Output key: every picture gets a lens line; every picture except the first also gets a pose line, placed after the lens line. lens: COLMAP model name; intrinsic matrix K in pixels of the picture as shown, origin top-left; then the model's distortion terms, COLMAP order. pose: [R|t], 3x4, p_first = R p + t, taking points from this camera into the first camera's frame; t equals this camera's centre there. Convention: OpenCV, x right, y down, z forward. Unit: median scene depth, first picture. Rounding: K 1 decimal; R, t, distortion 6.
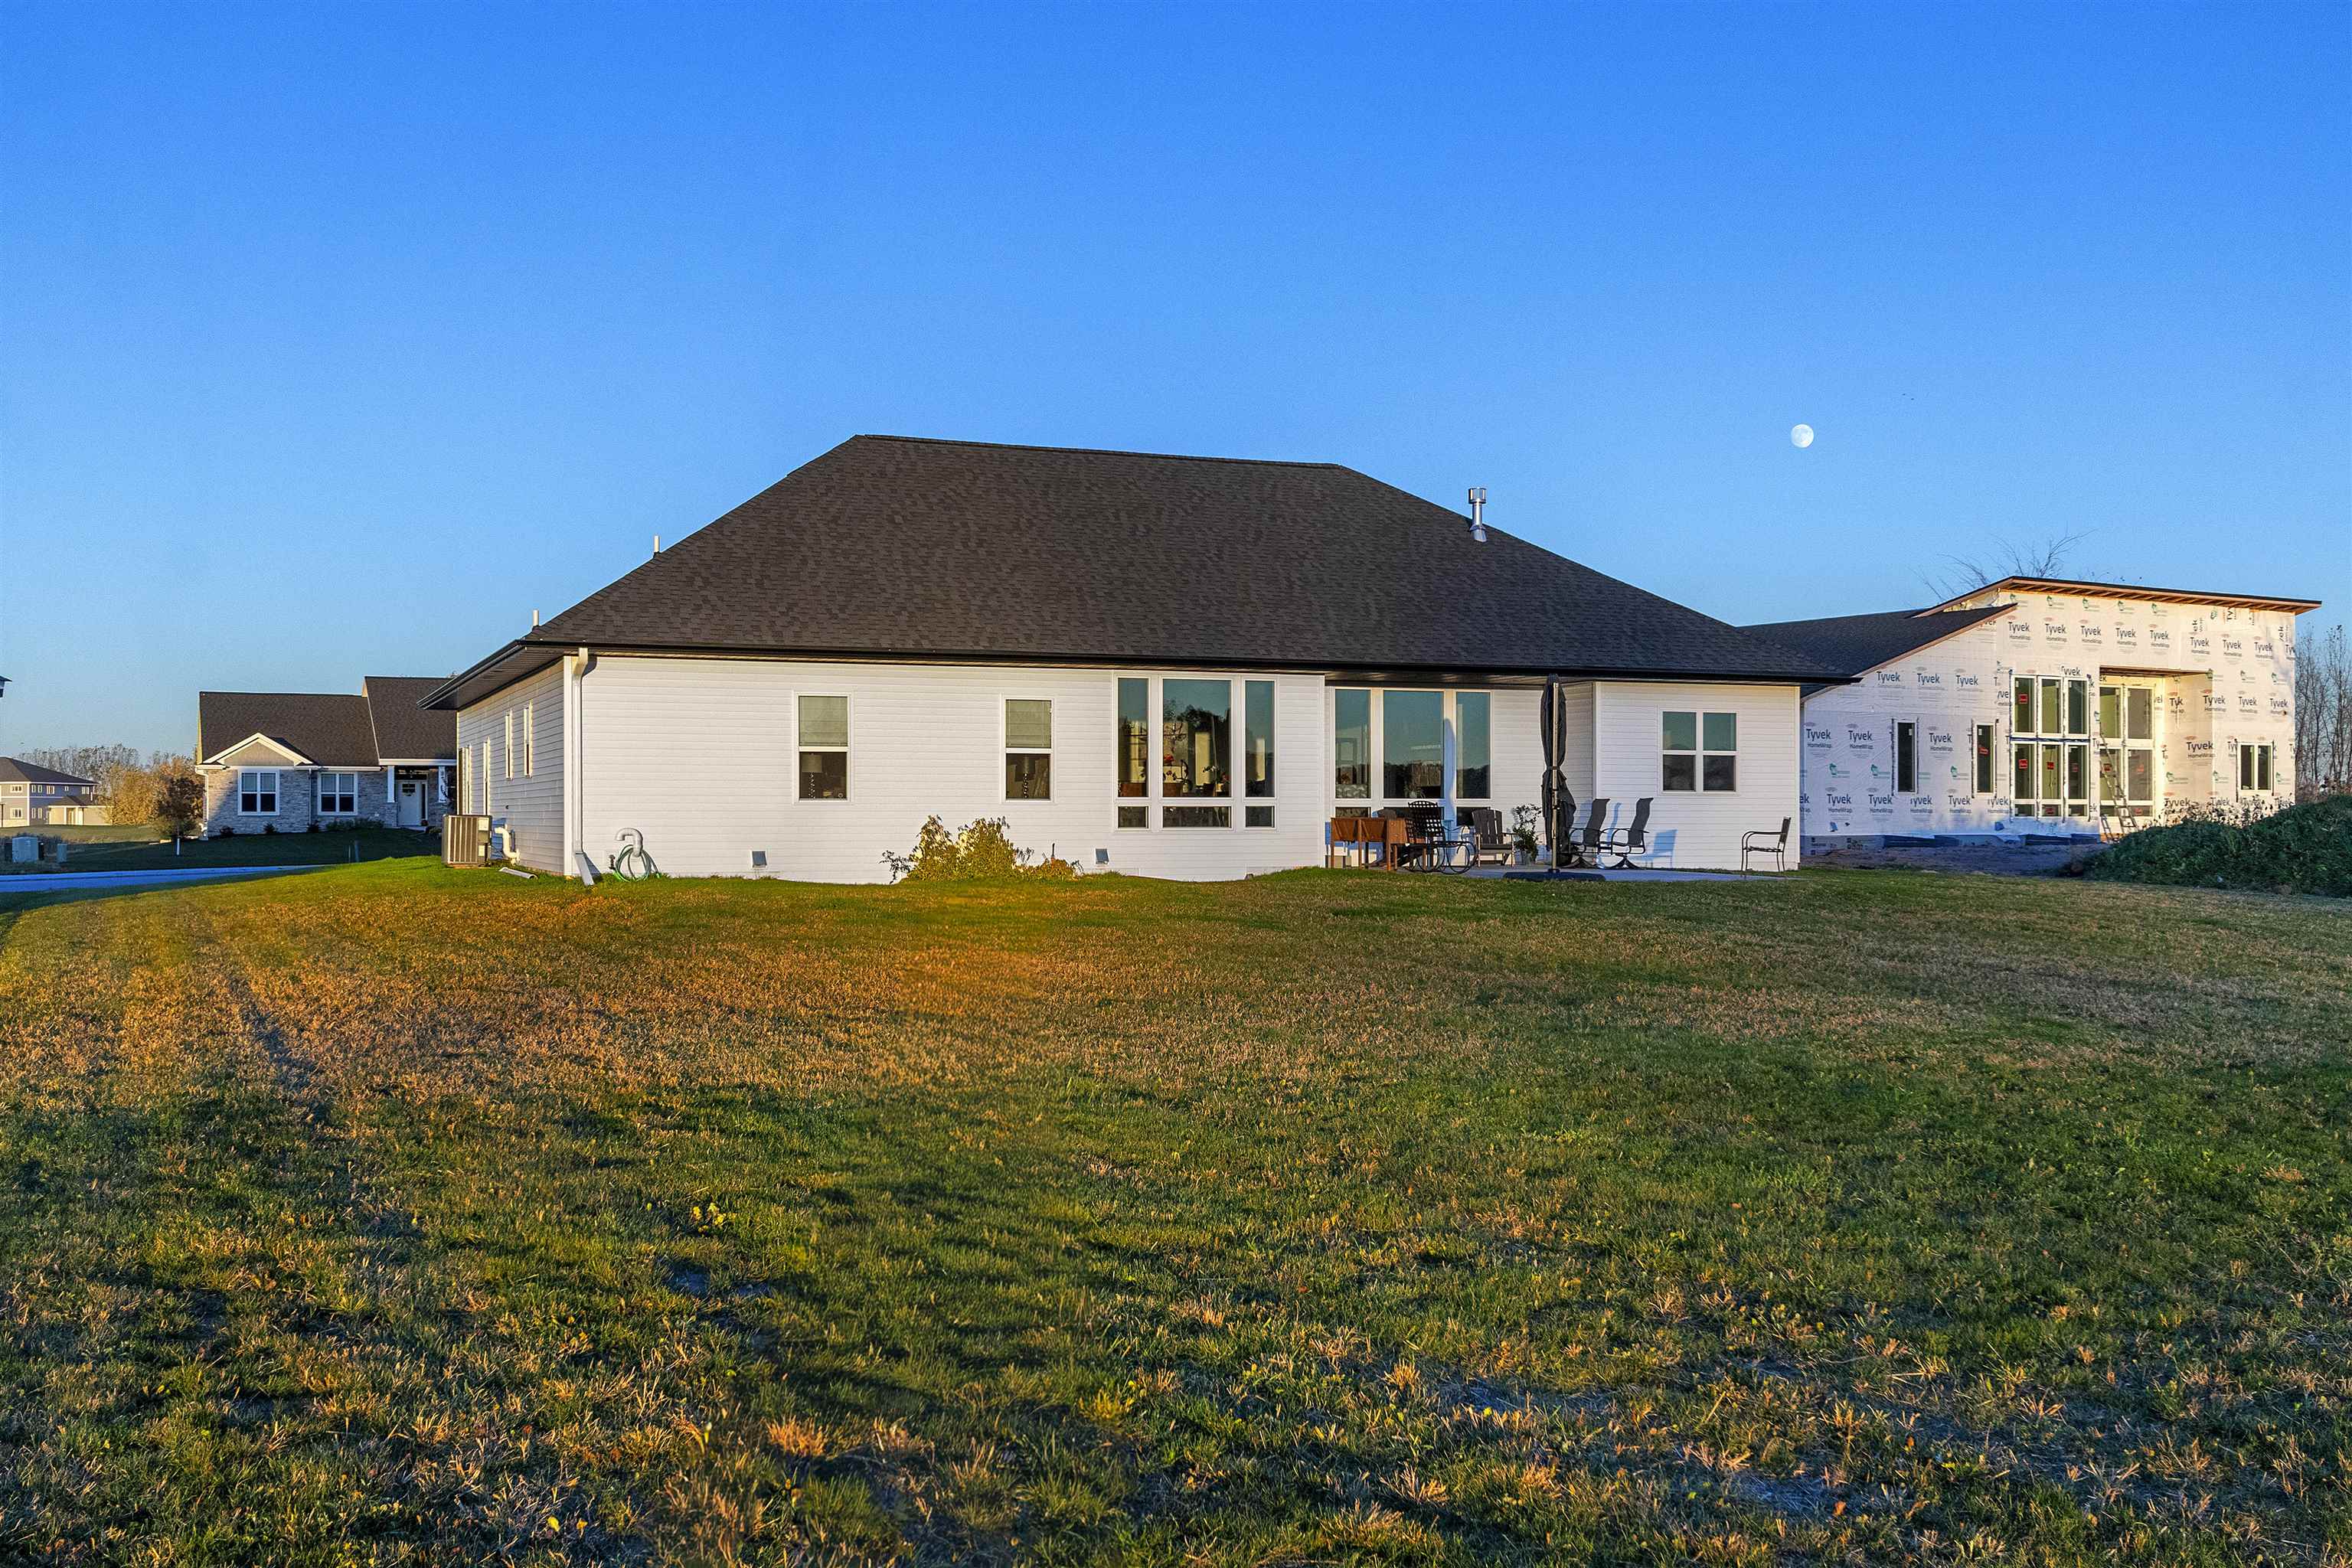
lens RADIAL K [[2331.1, 0, 1176.0], [0, 2331.1, 784.0], [0, 0, 1]] dist [0.006427, 0.001858]
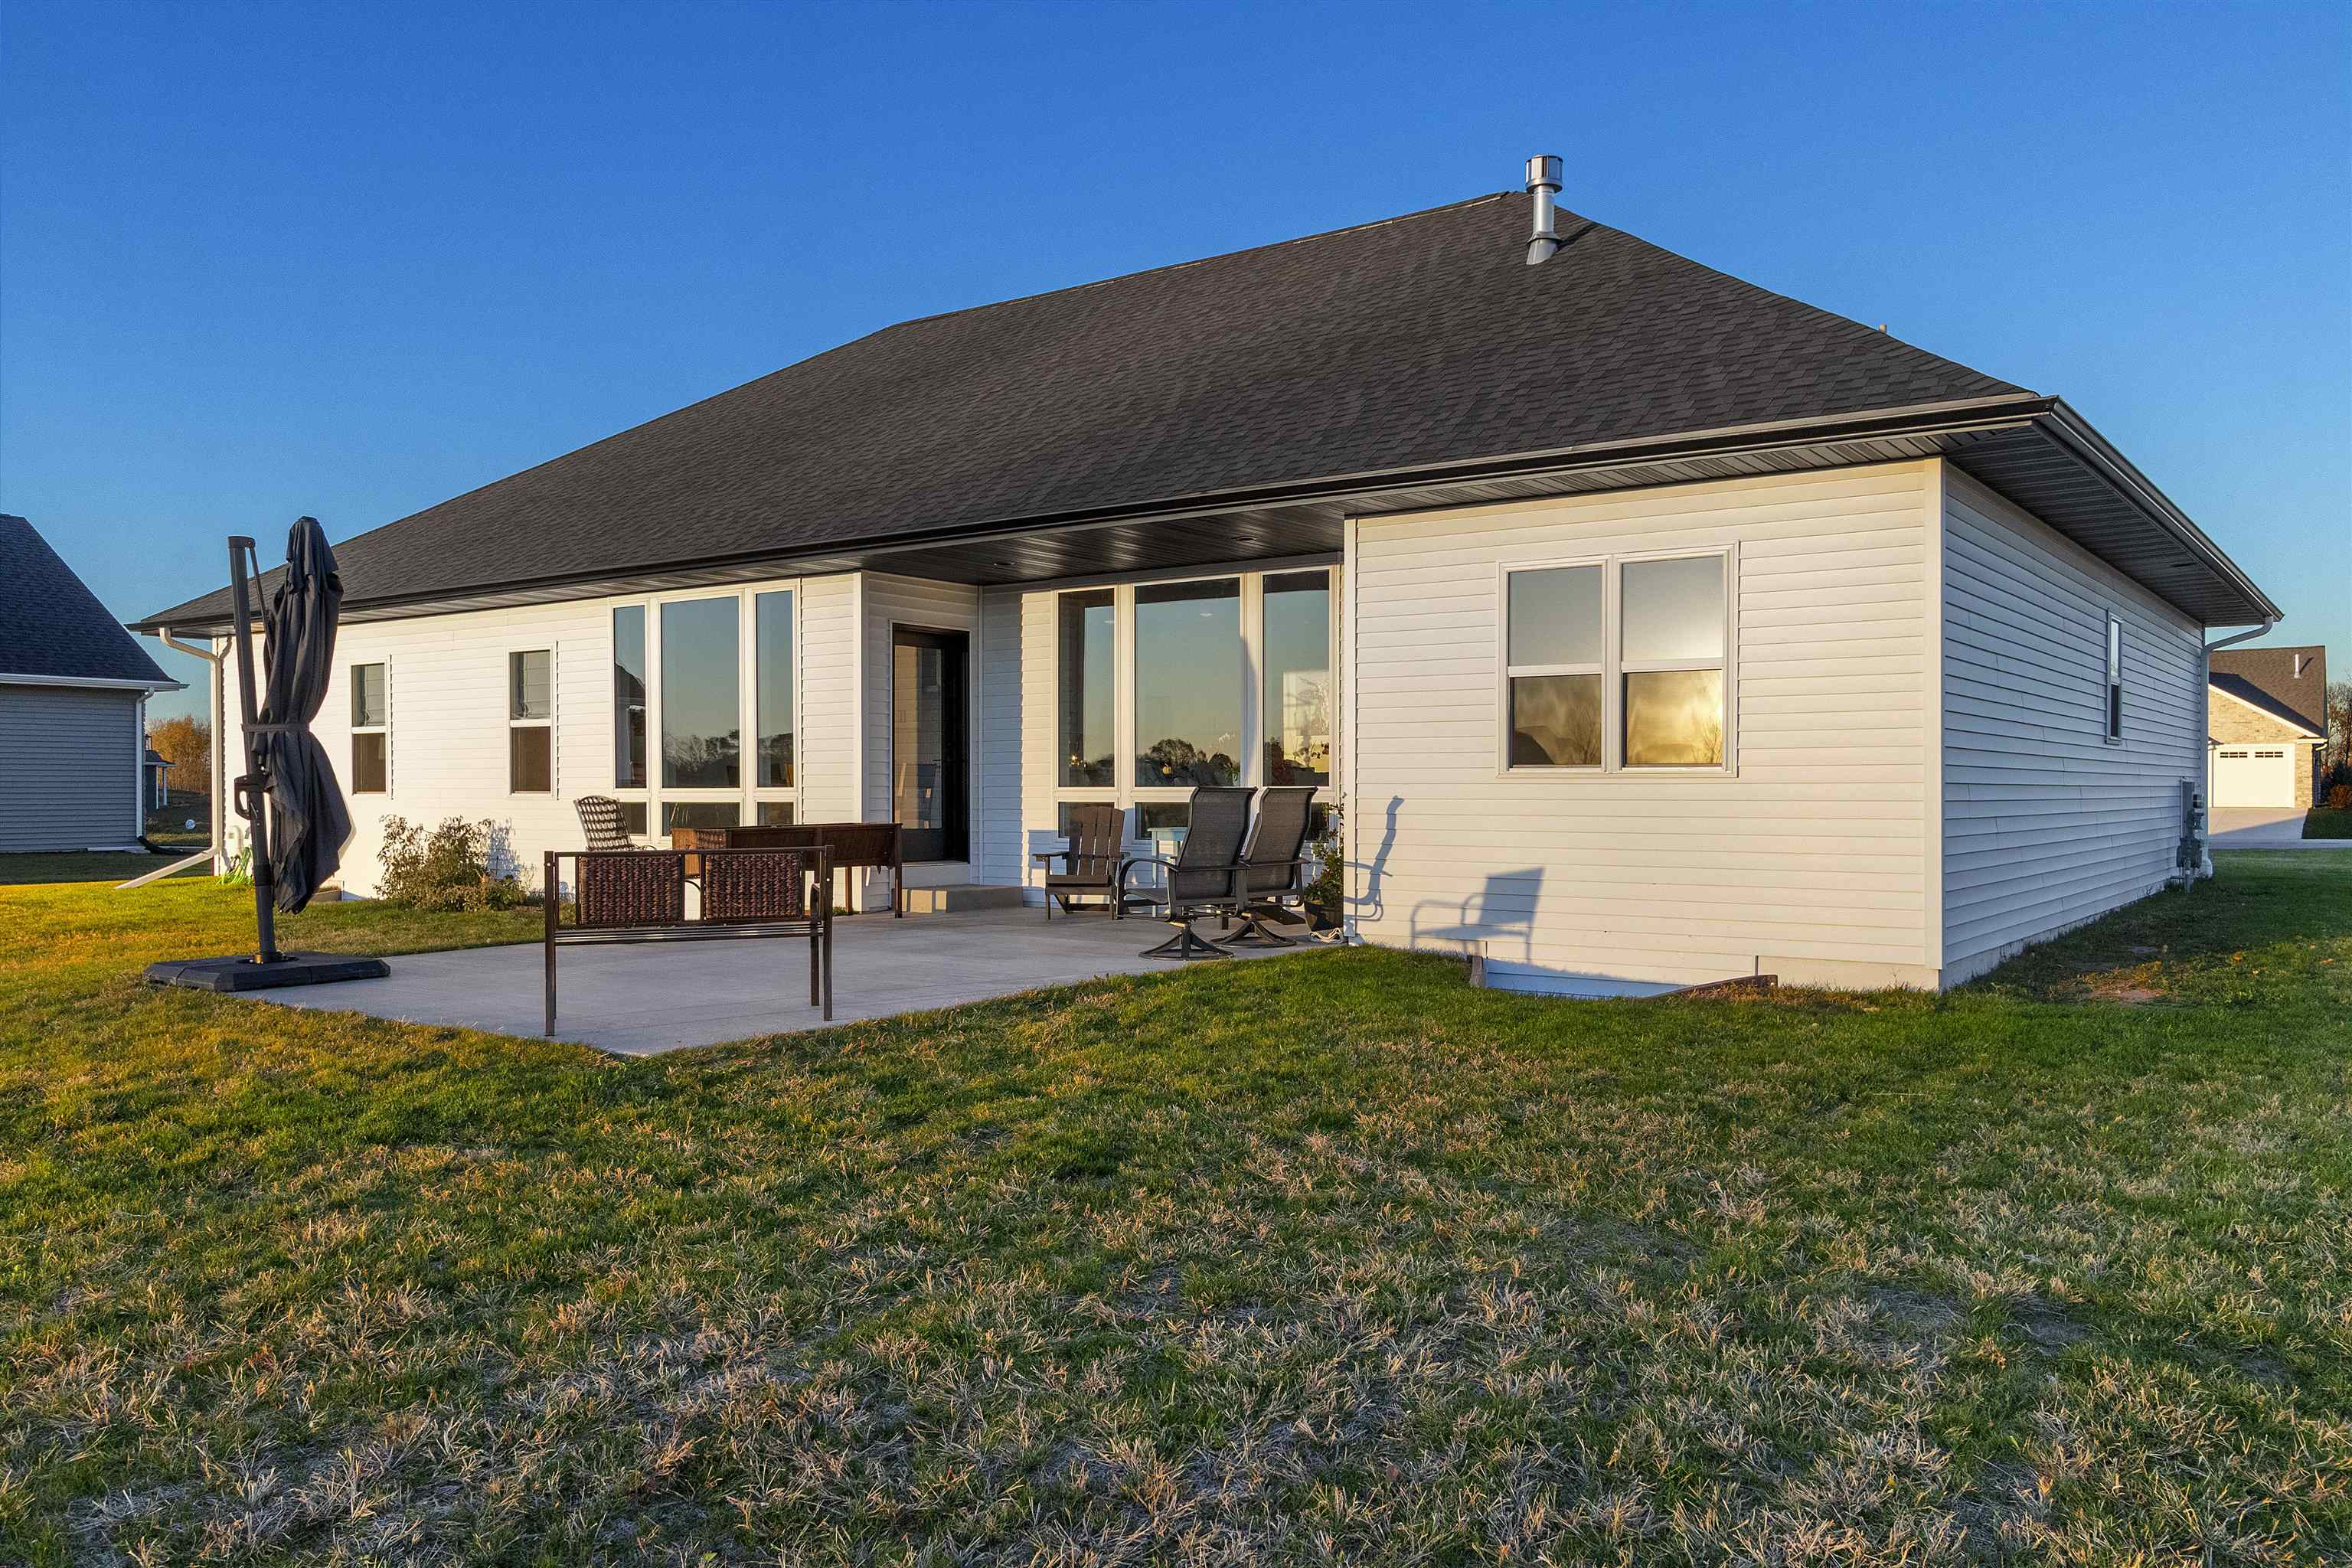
lens RADIAL K [[1805.7, 0, 1176.0], [0, 1805.7, 784.0], [0, 0, 1]] dist [0.000931, 0.000115]
pose [[0.489802, -0.008307, -0.871794, 0.482080], [0.001508, 0.999961, -0.008682, 0.008642], [0.871833, 0.002938, 0.489795, 0.858927]]
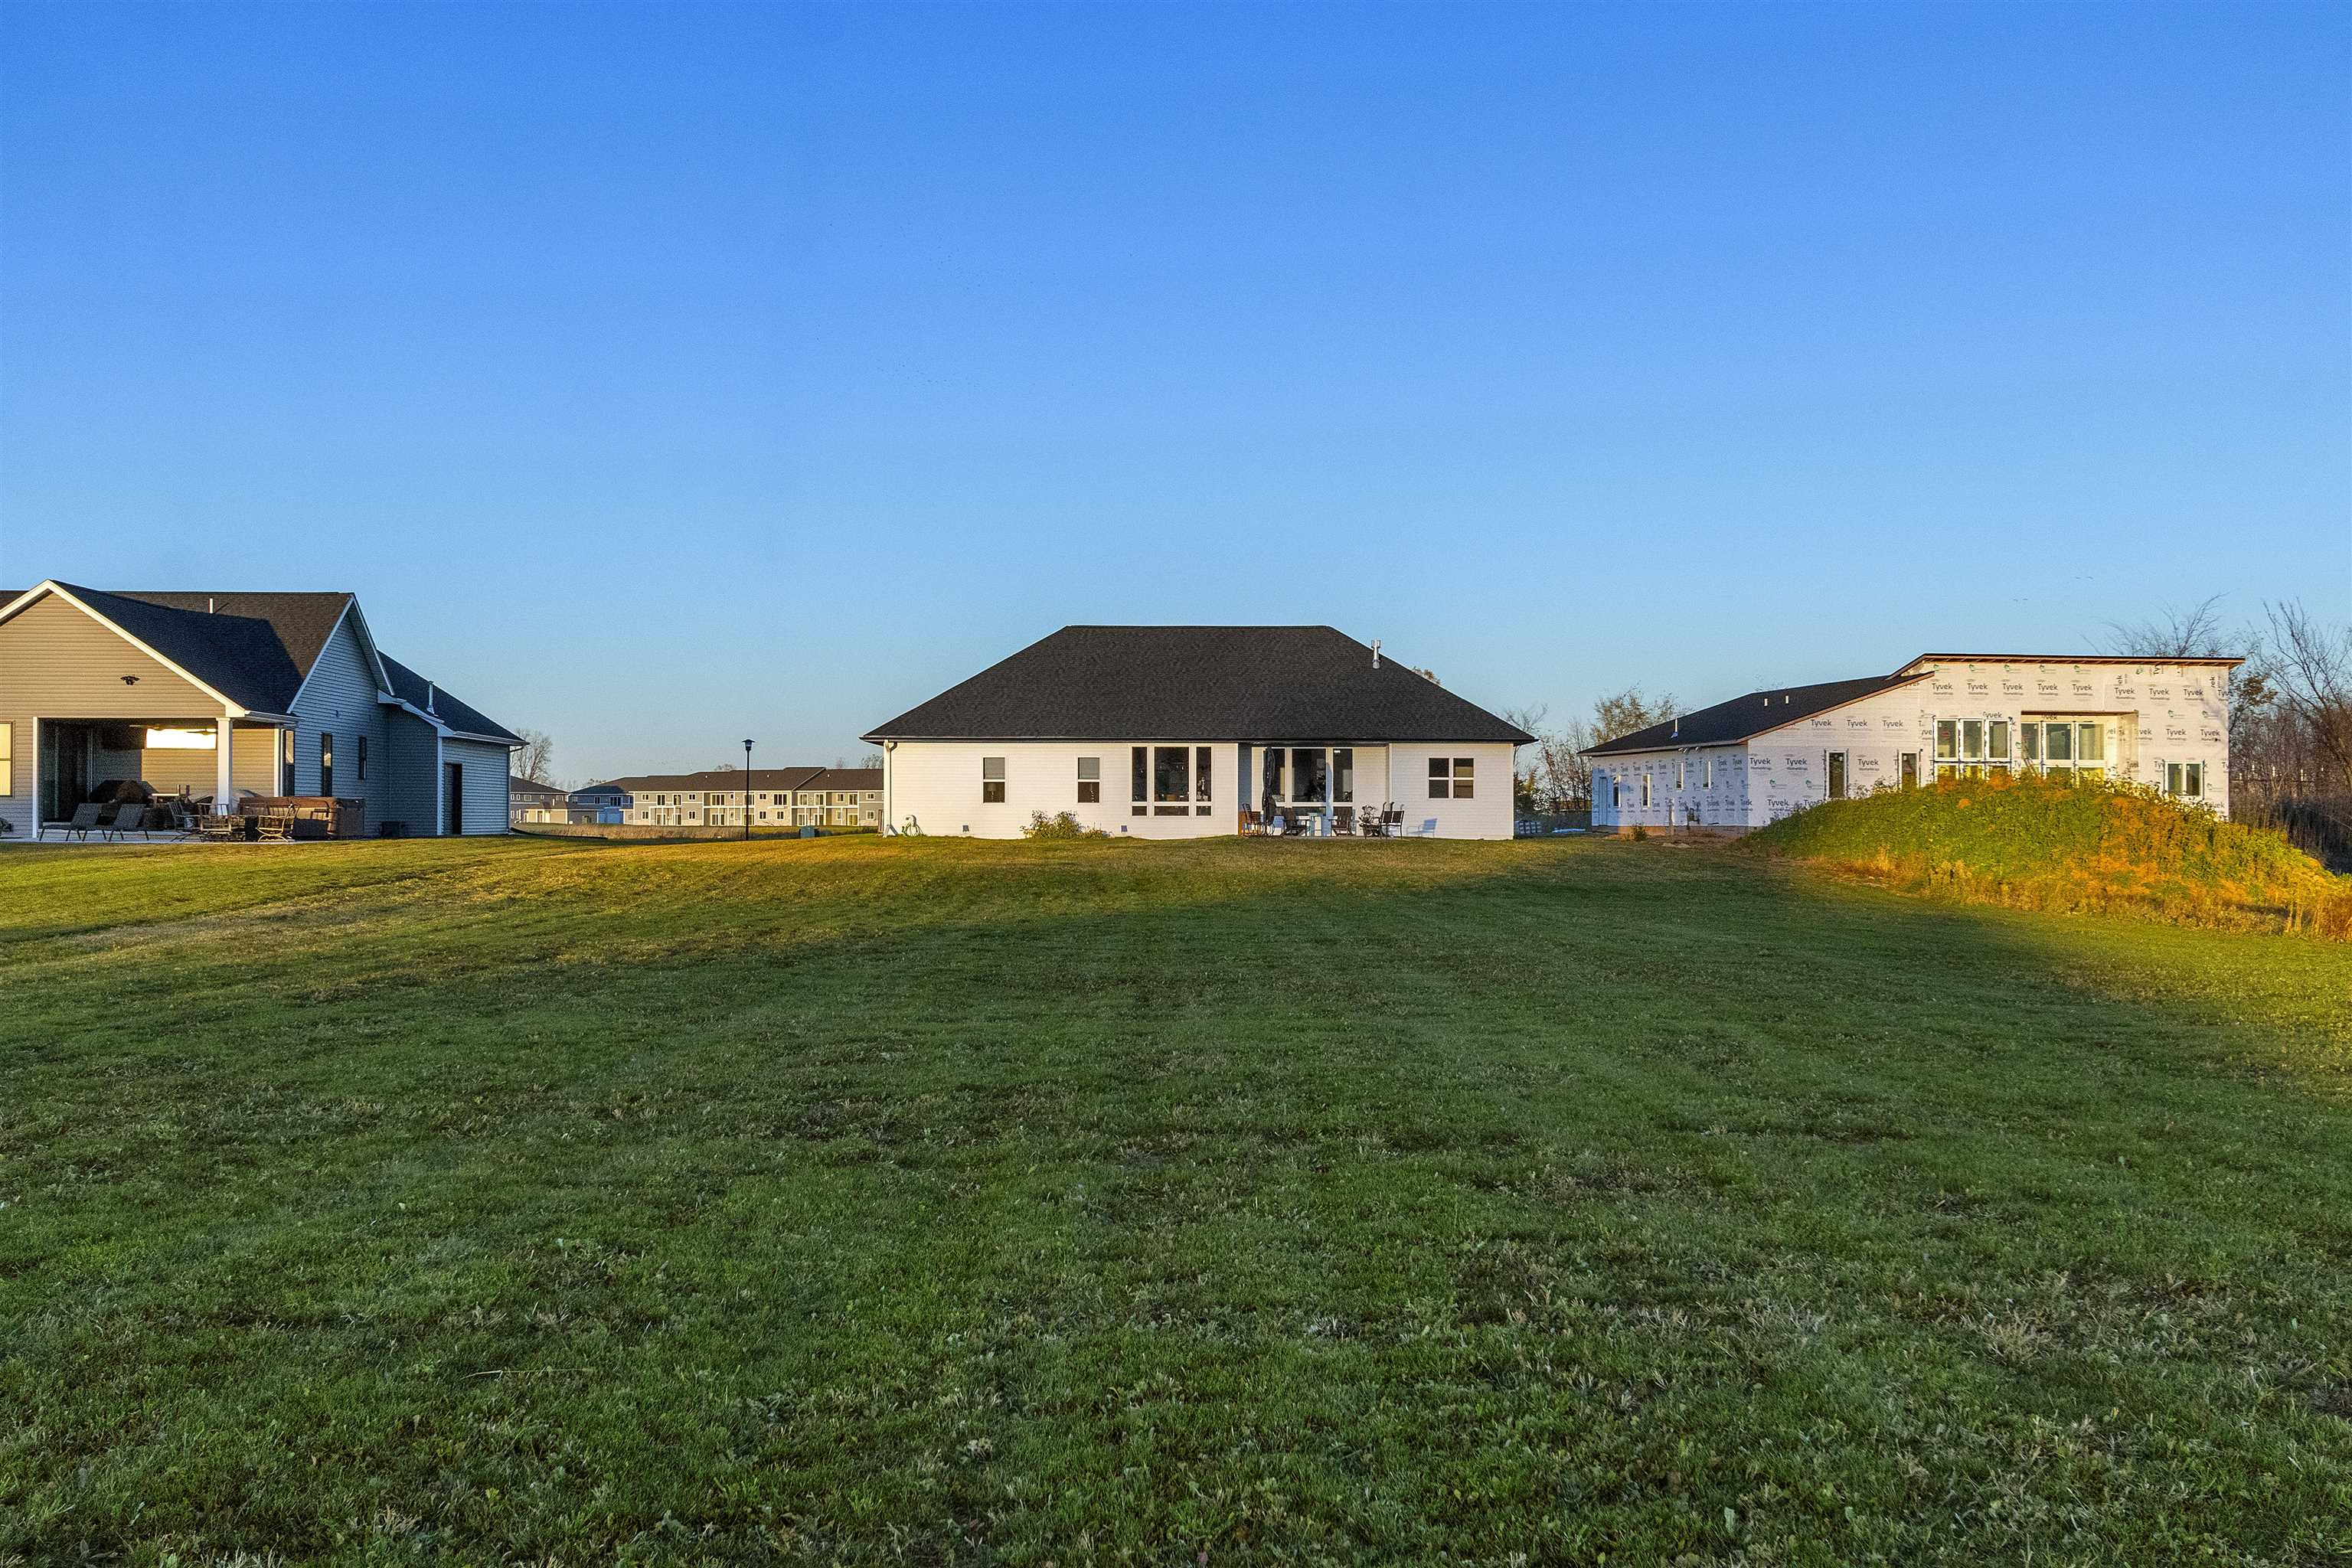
lens RADIAL K [[2331.1, 0, 1176.0], [0, 2331.1, 784.0], [0, 0, 1]] dist [0.006427, 0.001858]
pose [[0.919010, -0.002307, -0.394228, 0.842462], [0.002431, 0.999997, -0.000186, -0.009937], [0.394227, -0.000788, 0.919013, -0.949940]]
